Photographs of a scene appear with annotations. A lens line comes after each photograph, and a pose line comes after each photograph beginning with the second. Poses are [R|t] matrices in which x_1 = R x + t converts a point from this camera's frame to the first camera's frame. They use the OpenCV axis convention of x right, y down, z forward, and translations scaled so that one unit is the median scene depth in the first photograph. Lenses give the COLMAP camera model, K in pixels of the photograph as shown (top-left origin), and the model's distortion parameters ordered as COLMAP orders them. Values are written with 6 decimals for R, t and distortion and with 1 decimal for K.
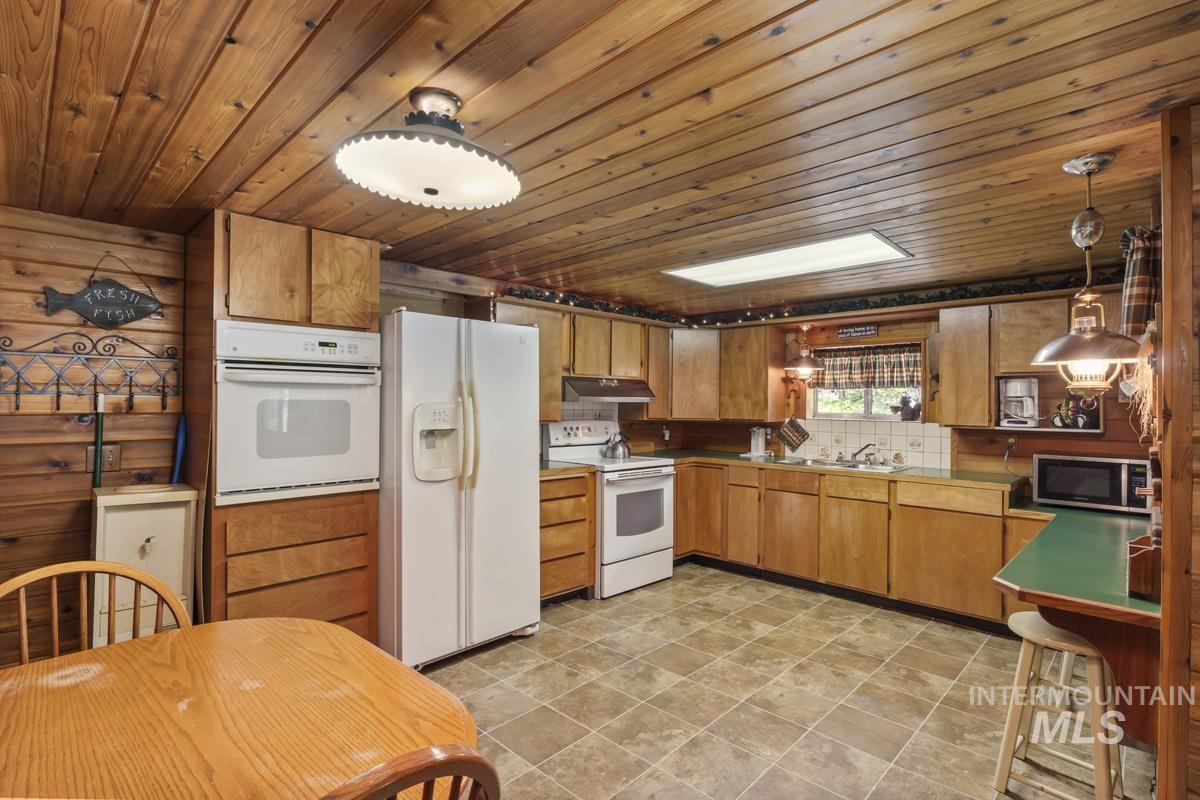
lens RADIAL K [[582.7, 0, 600.0], [0, 582.7, 400.0], [0, 0, 1]] dist [-0.012067, -0.000138]
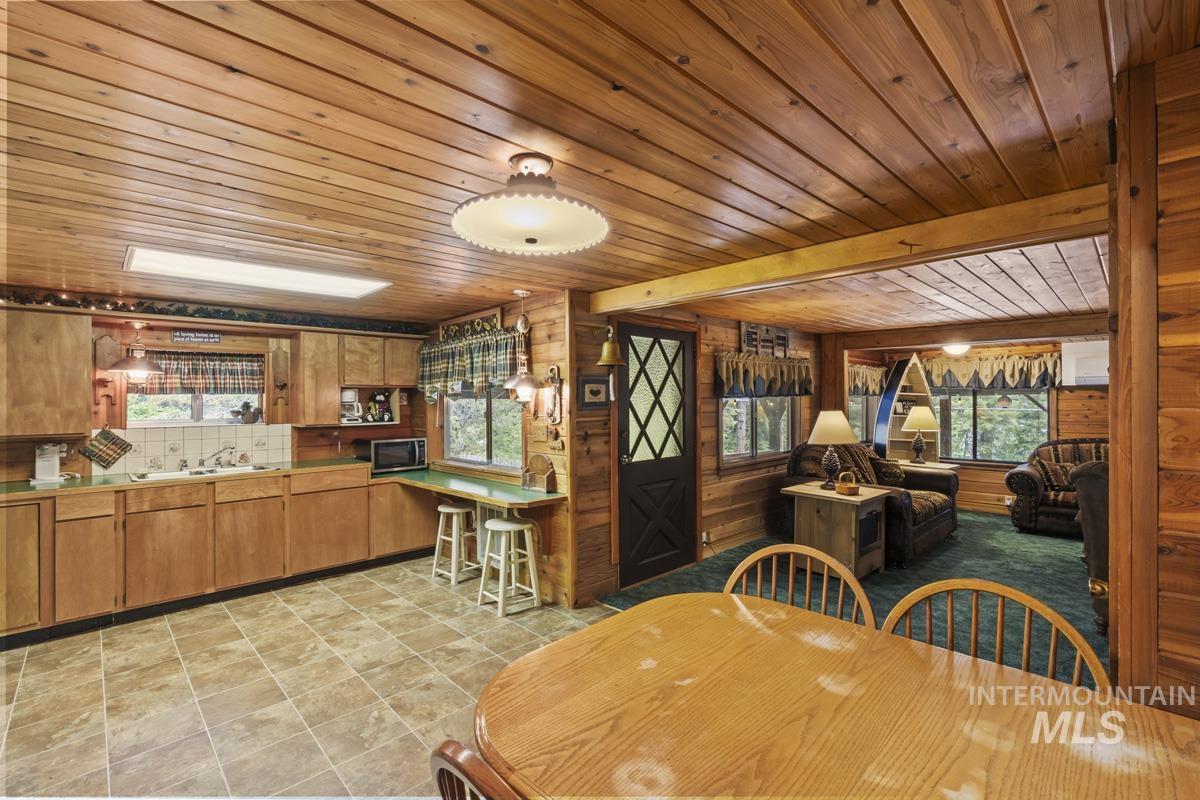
lens RADIAL K [[533.1, 0, 606.9], [0, 533.1, 399.2], [0, 0, 1]] dist [-0.001618, -0.000338]
pose [[0.016752, -0.010634, 0.999803, -0.514176], [0.001567, 0.999942, 0.010609, -0.022474], [-0.999858, 0.001389, 0.016768, 0.319528]]
